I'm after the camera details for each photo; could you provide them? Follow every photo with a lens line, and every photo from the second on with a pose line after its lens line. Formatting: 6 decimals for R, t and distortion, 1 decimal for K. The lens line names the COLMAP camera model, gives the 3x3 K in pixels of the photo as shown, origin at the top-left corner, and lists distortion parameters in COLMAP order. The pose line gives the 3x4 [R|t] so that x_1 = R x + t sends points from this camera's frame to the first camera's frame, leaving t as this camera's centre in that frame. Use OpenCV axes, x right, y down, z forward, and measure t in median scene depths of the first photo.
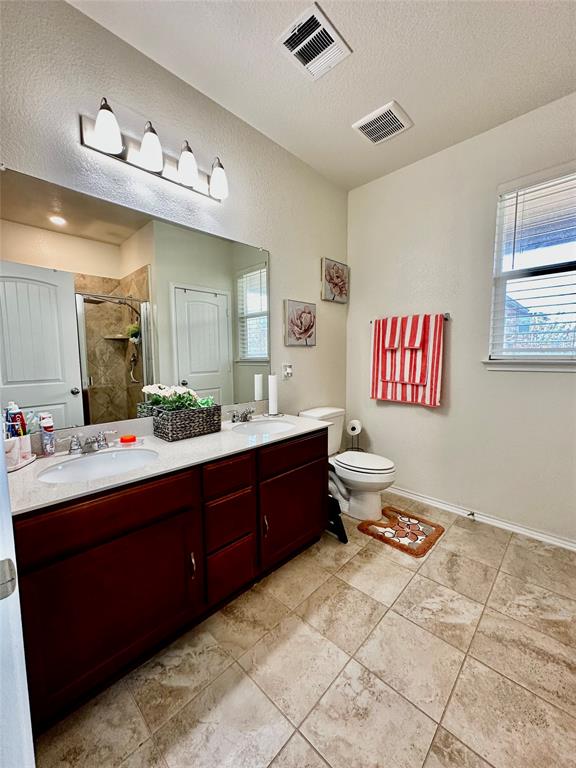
lens RADIAL K [[305.4, 0, 288.0], [0, 305.4, 384.9], [0, 0, 1]] dist [-0.003174, 0.000691]
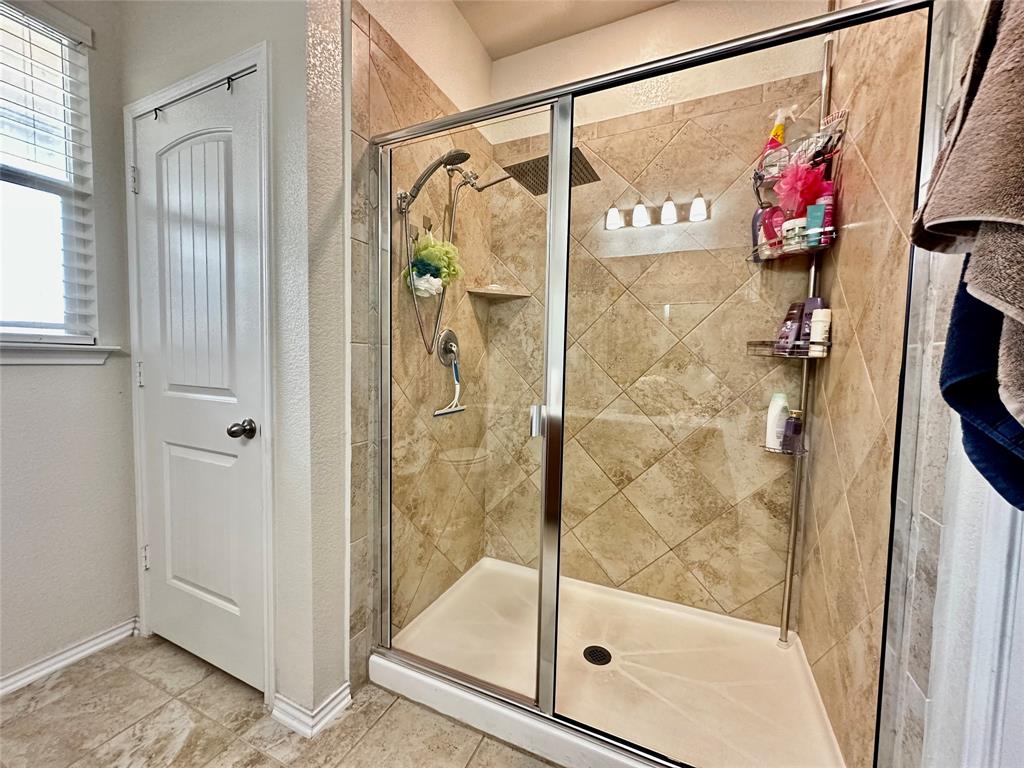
lens RADIAL K [[407.2, 0, 512.7], [0, 407.2, 385.1], [0, 0, 1]] dist [-0.003174, 0.000691]
pose [[-0.335413, -0.057494, 0.940315, -0.089807], [0.071839, 0.993669, 0.086382, -0.006383], [-0.939328, 0.096524, -0.329159, 0.405928]]
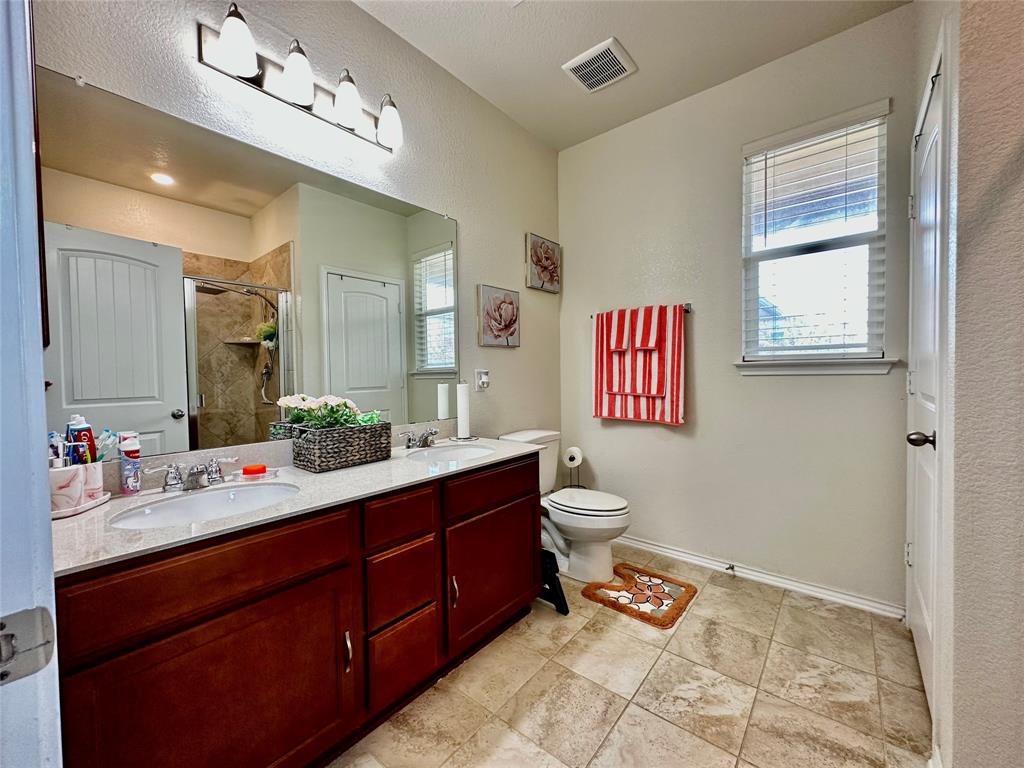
lens RADIAL K [[407.2, 0, 511.8], [0, 407.2, 385.1], [0, 0, 1]] dist [-0.003174, 0.000691]
pose [[0.997144, -0.008792, 0.075004, -0.006306], [0.013874, 0.997622, -0.067507, 0.042463], [-0.074233, 0.068355, 0.994896, 0.018144]]
